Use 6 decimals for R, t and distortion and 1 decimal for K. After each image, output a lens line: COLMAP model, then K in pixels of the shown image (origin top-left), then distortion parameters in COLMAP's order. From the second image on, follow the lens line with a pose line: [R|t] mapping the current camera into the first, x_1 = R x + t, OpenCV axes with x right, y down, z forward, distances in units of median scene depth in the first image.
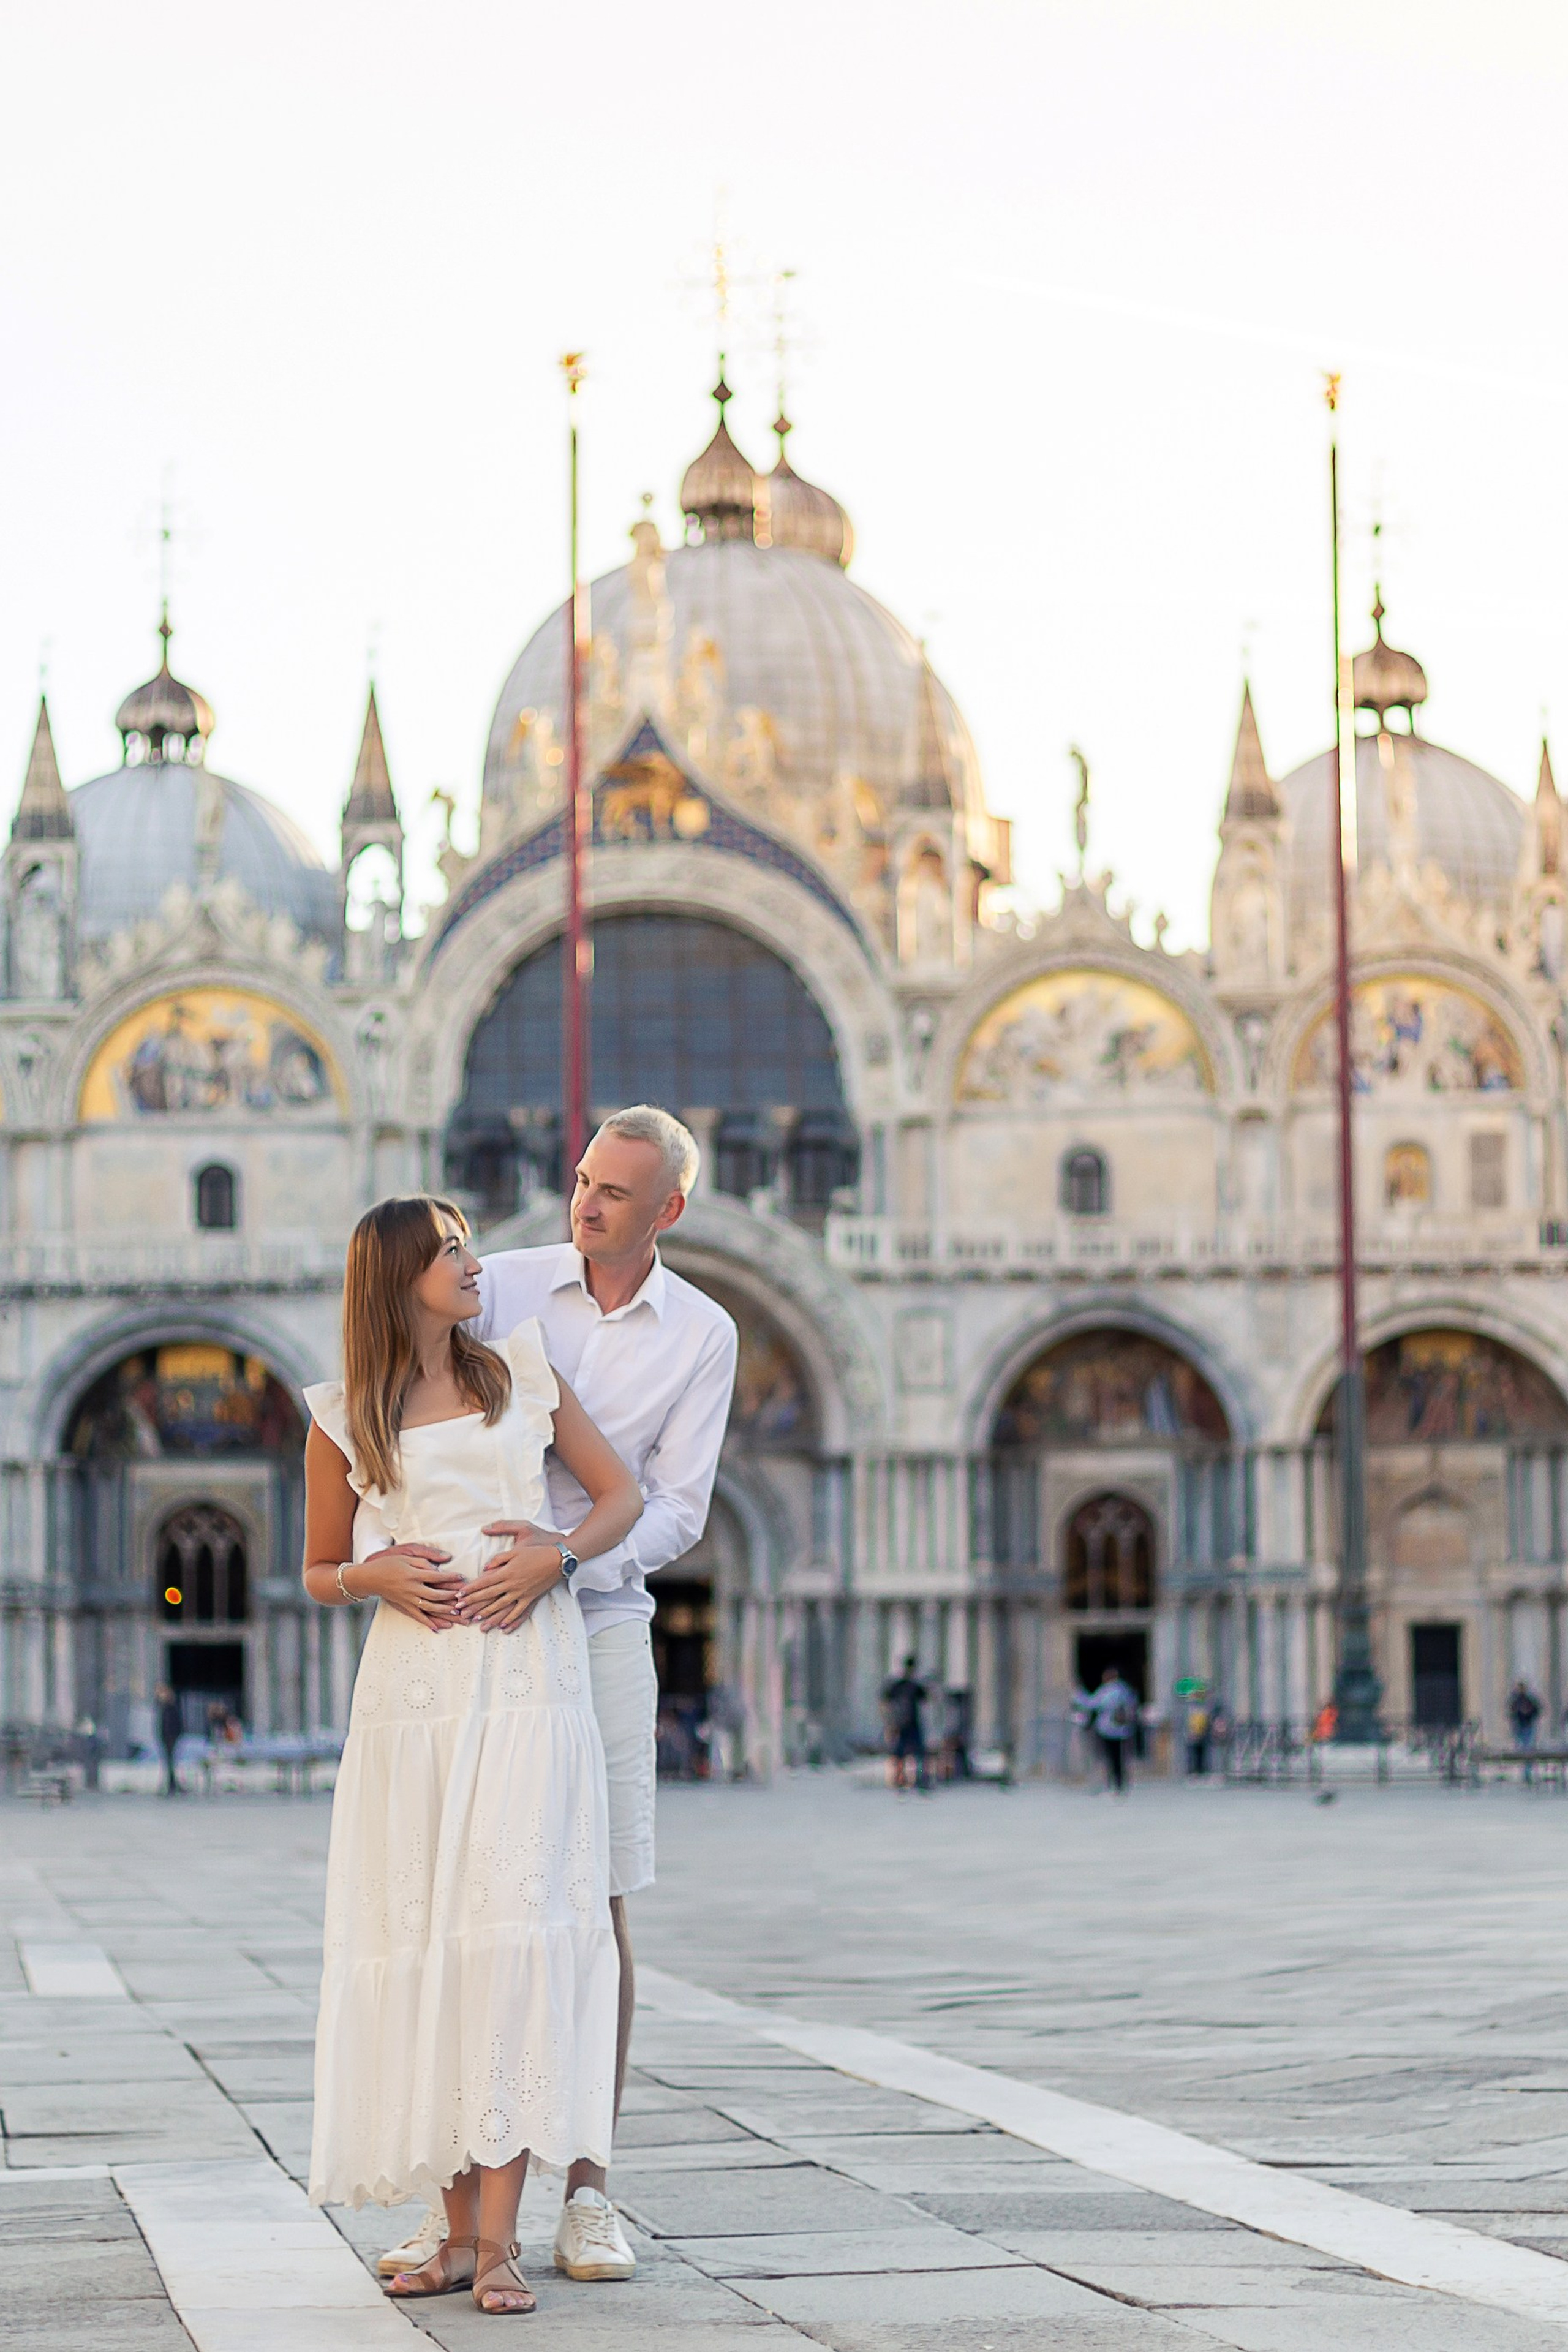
lens RADIAL K [[5317.8, 0, 793.3], [0, 5317.8, 1152.9], [0, 0, 1]] dist [0.018210, 0.000000]
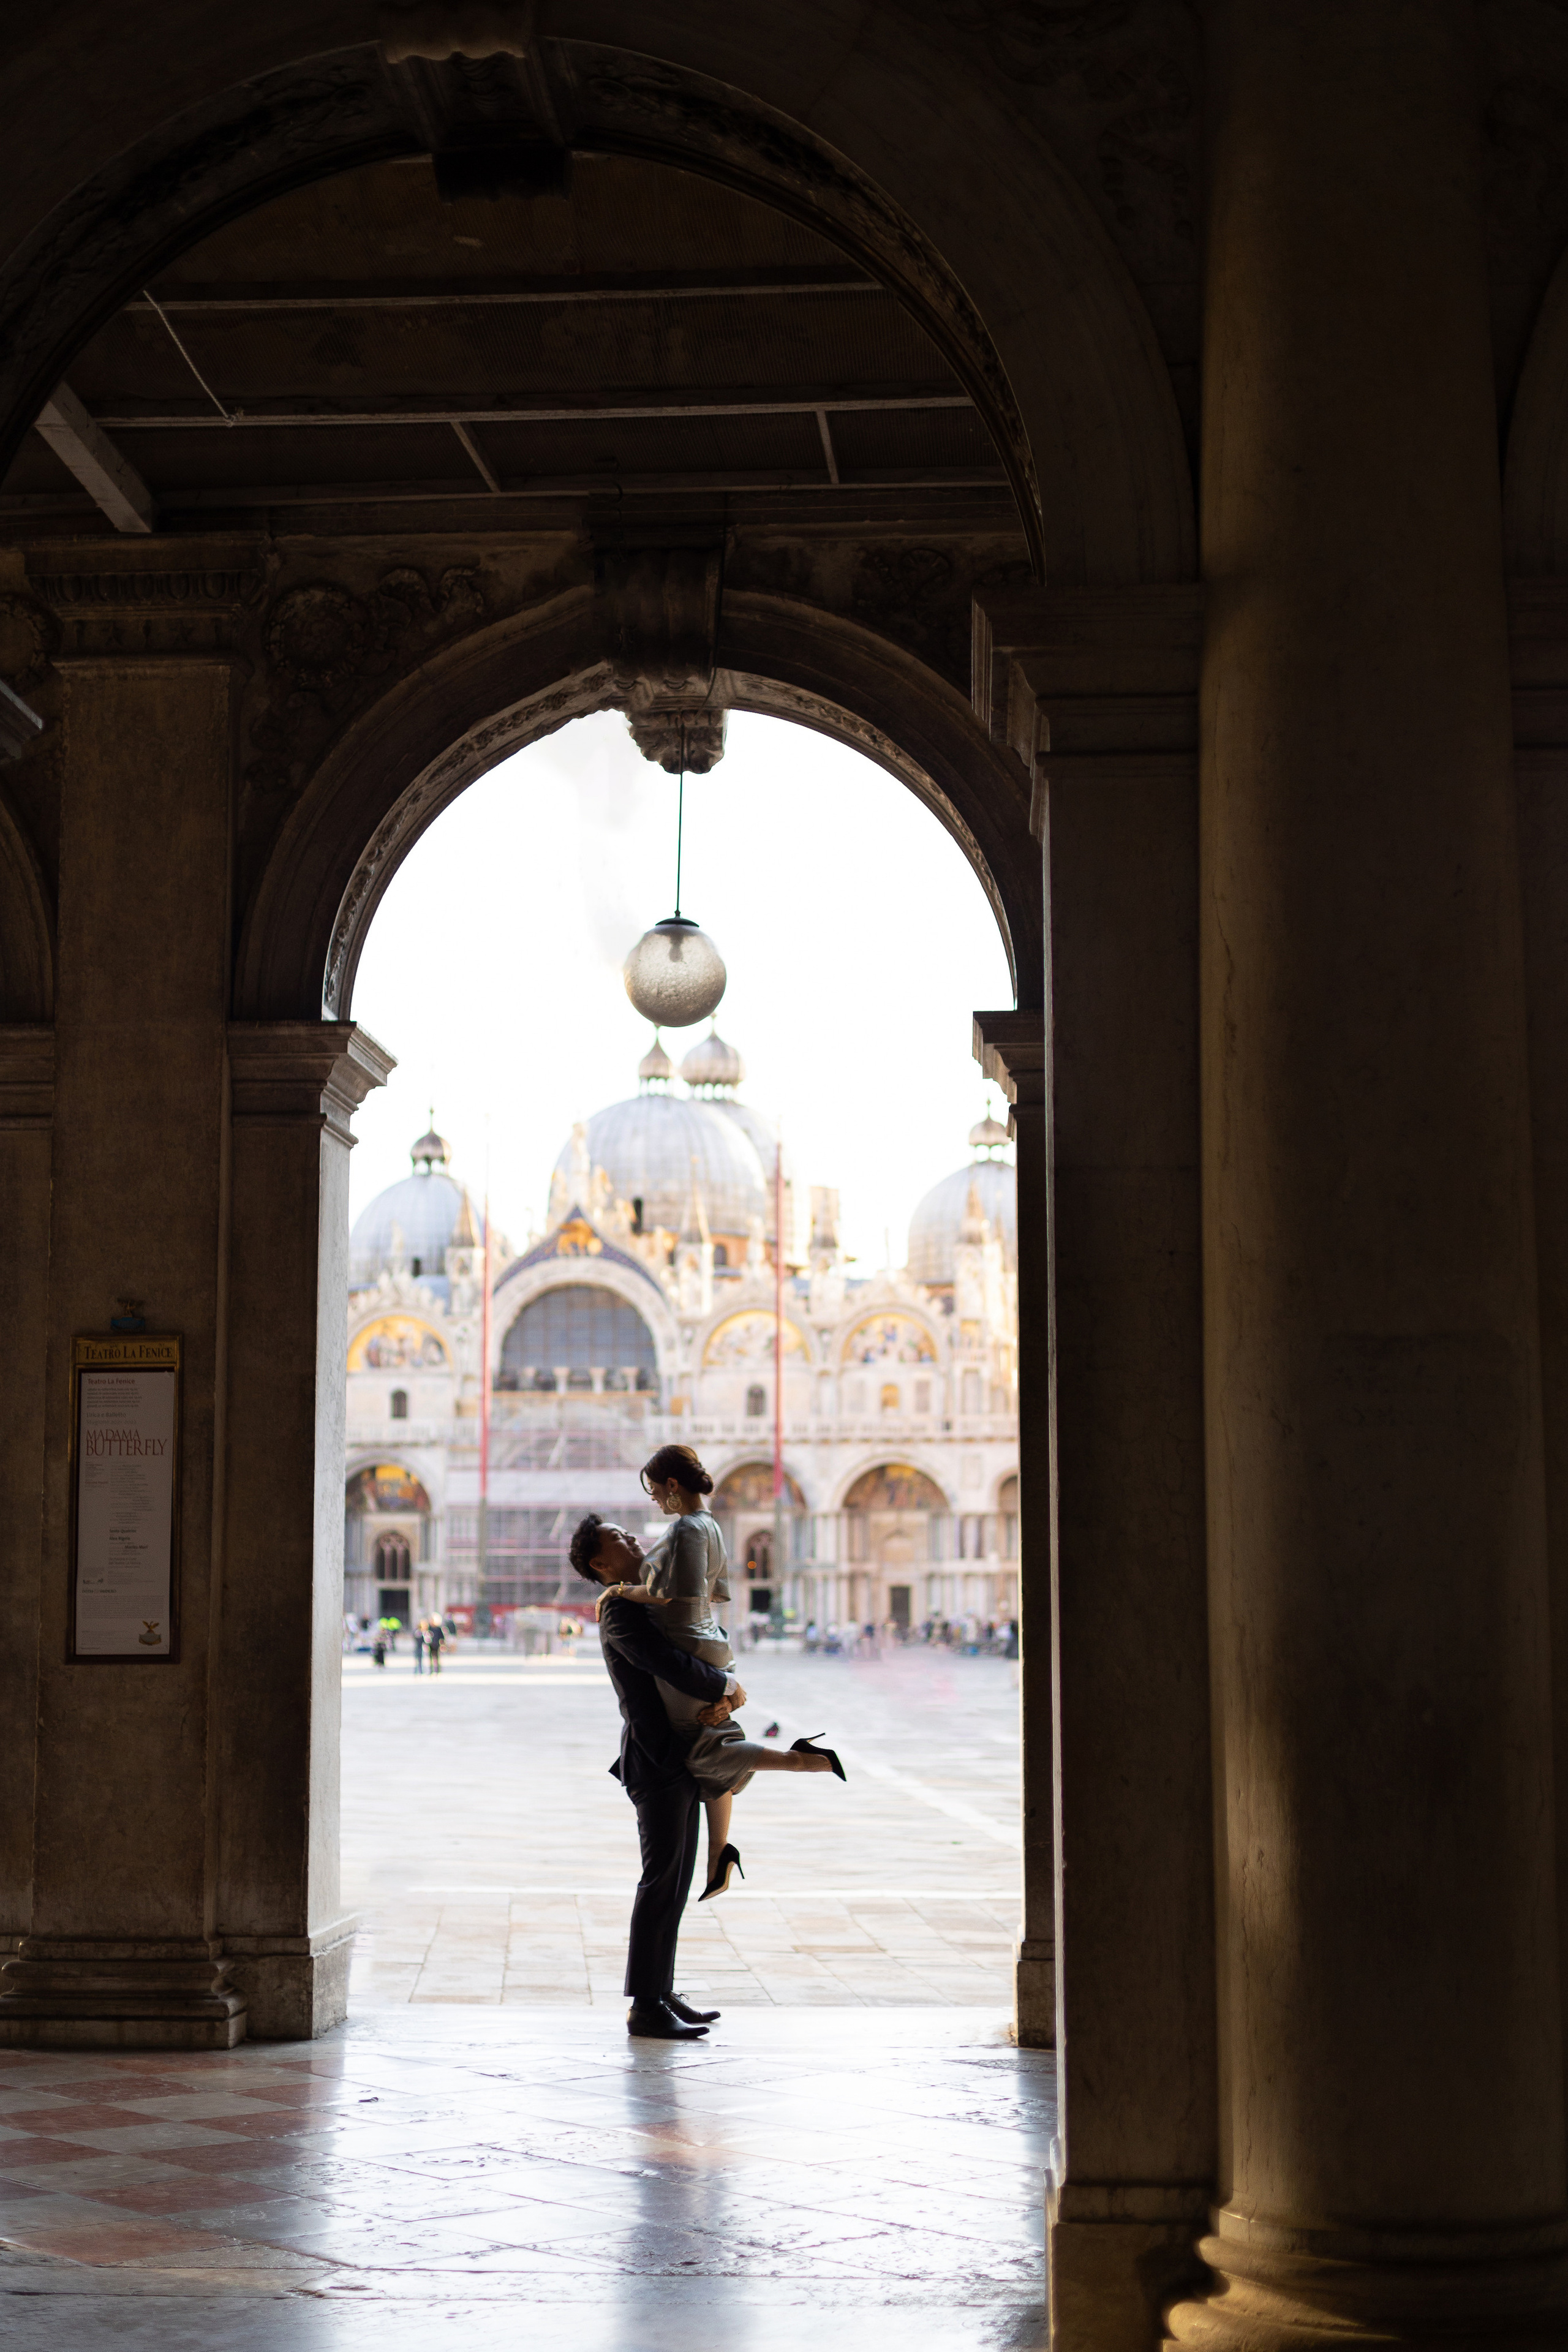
lens RADIAL K [[3739.9, 0, 796.7], [0, 3739.9, 1080.8], [0, 0, 1]] dist [-0.056005, 0.000000]
pose [[0.995650, -0.003330, -0.093108, 0.229971], [0.000915, 0.999662, -0.025972, -0.094329], [0.093163, 0.025774, 0.995317, -0.676355]]
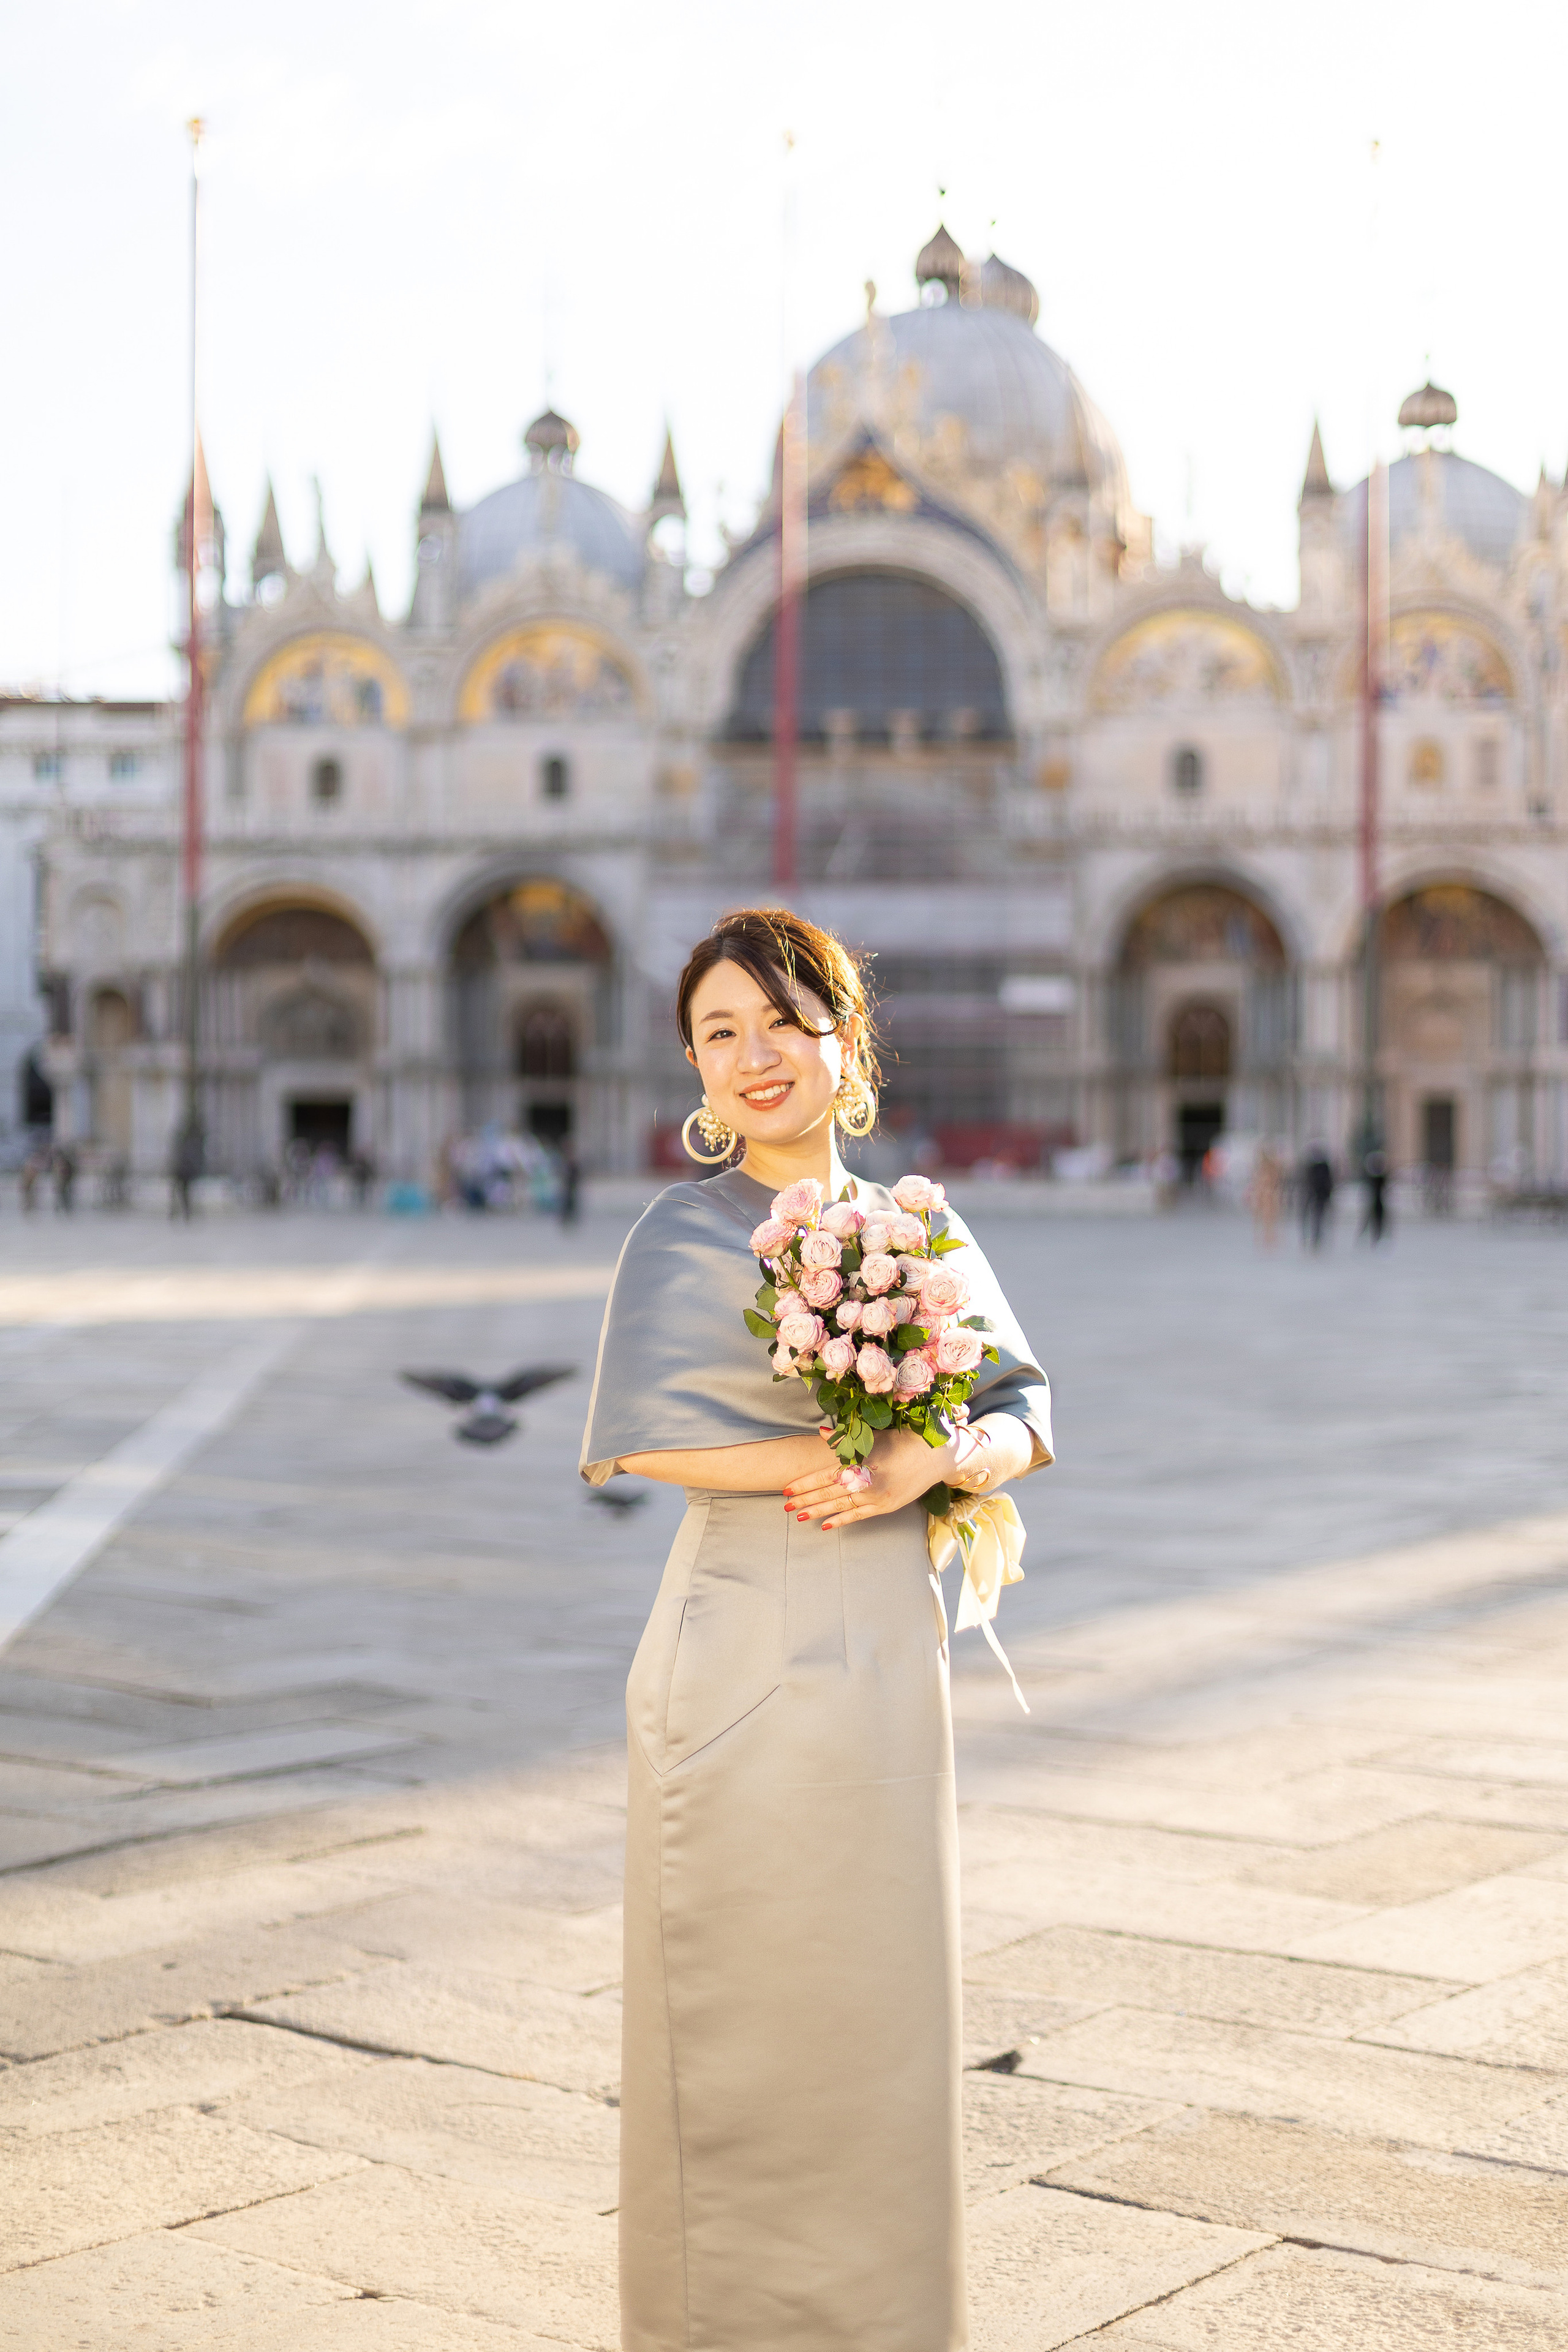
lens RADIAL K [[3353.9, 0, 786.1], [0, 3353.9, 1185.3], [0, 0, 1]] dist [0.022180, 0.000000]
pose [[0.997106, 0.014687, -0.074596, 0.018178], [-0.005240, 0.992107, 0.125281, 0.003721], [0.075847, -0.124527, 0.989313, 0.128413]]
